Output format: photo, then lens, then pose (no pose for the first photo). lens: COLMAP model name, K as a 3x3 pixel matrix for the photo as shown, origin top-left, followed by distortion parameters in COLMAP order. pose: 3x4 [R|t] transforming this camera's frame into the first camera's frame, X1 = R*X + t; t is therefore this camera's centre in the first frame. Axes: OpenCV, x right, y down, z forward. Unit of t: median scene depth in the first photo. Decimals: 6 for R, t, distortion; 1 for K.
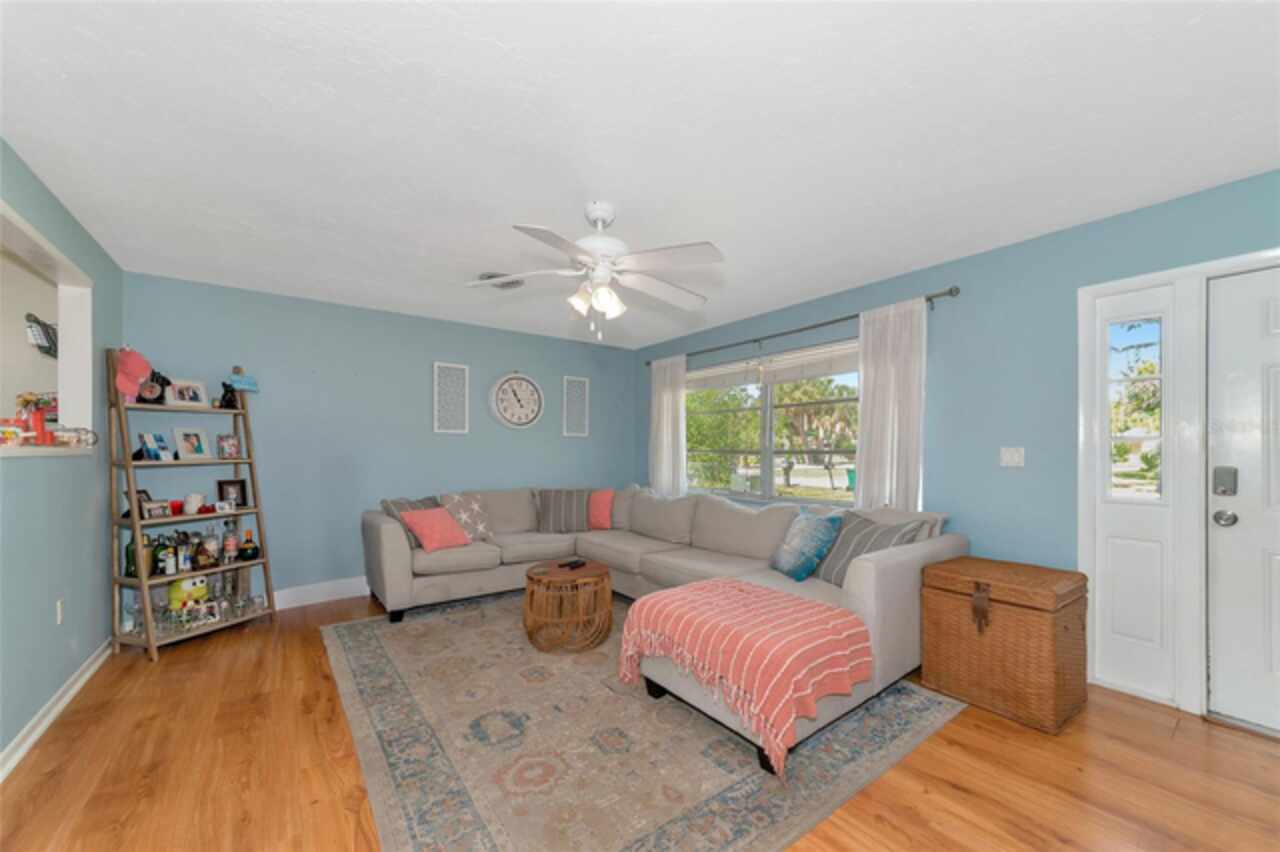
lens RADIAL K [[494.7, 0, 639.2], [0, 494.7, 449.8], [0, 0, 1]] dist [0.009199, 0.000003]
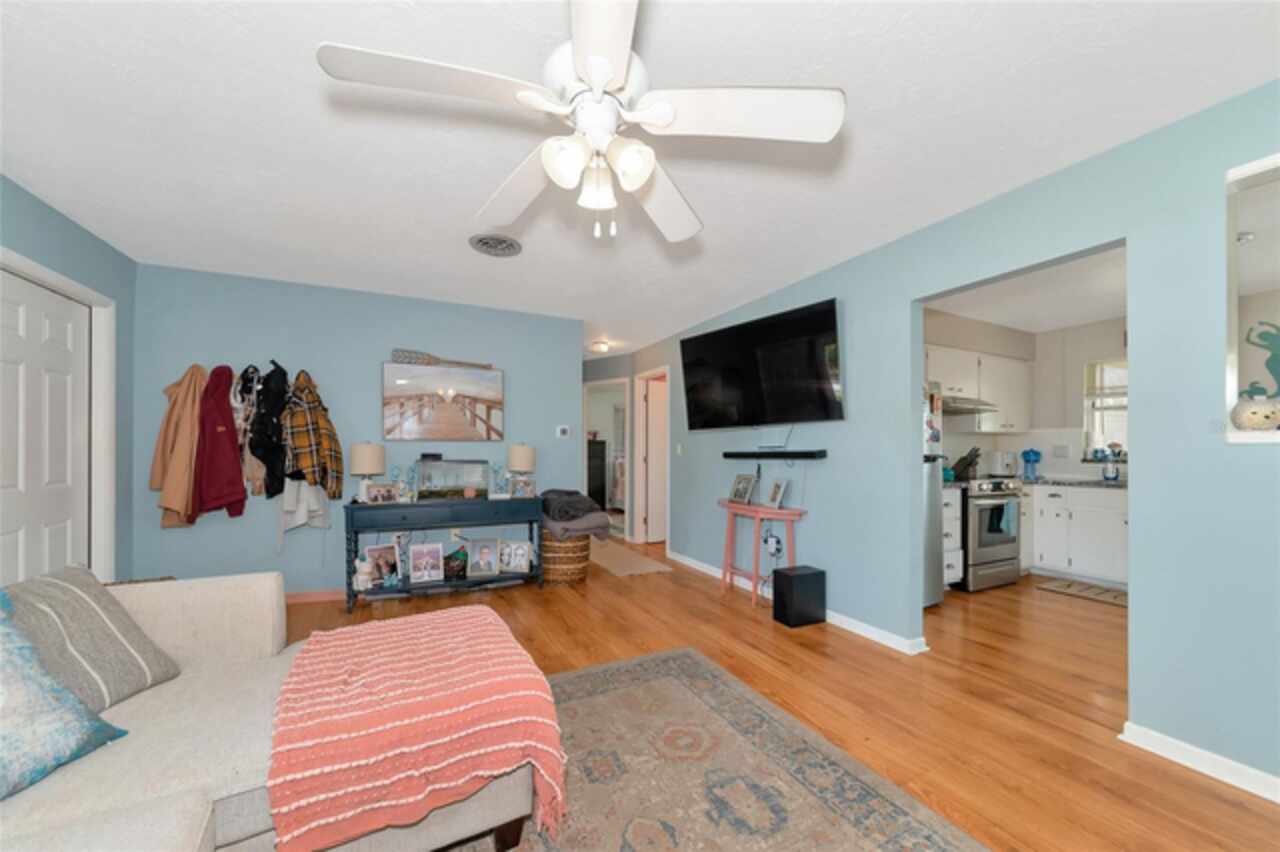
lens RADIAL K [[463.9, 0, 649.1], [0, 463.9, 449.9], [0, 0, 1]] dist [-0.001604, -0.000131]
pose [[-0.989177, -0.001286, 0.146721, -0.151955], [-0.001450, 0.999998, -0.001011, 0.015396], [-0.146719, -0.001212, -0.989177, 1.070993]]
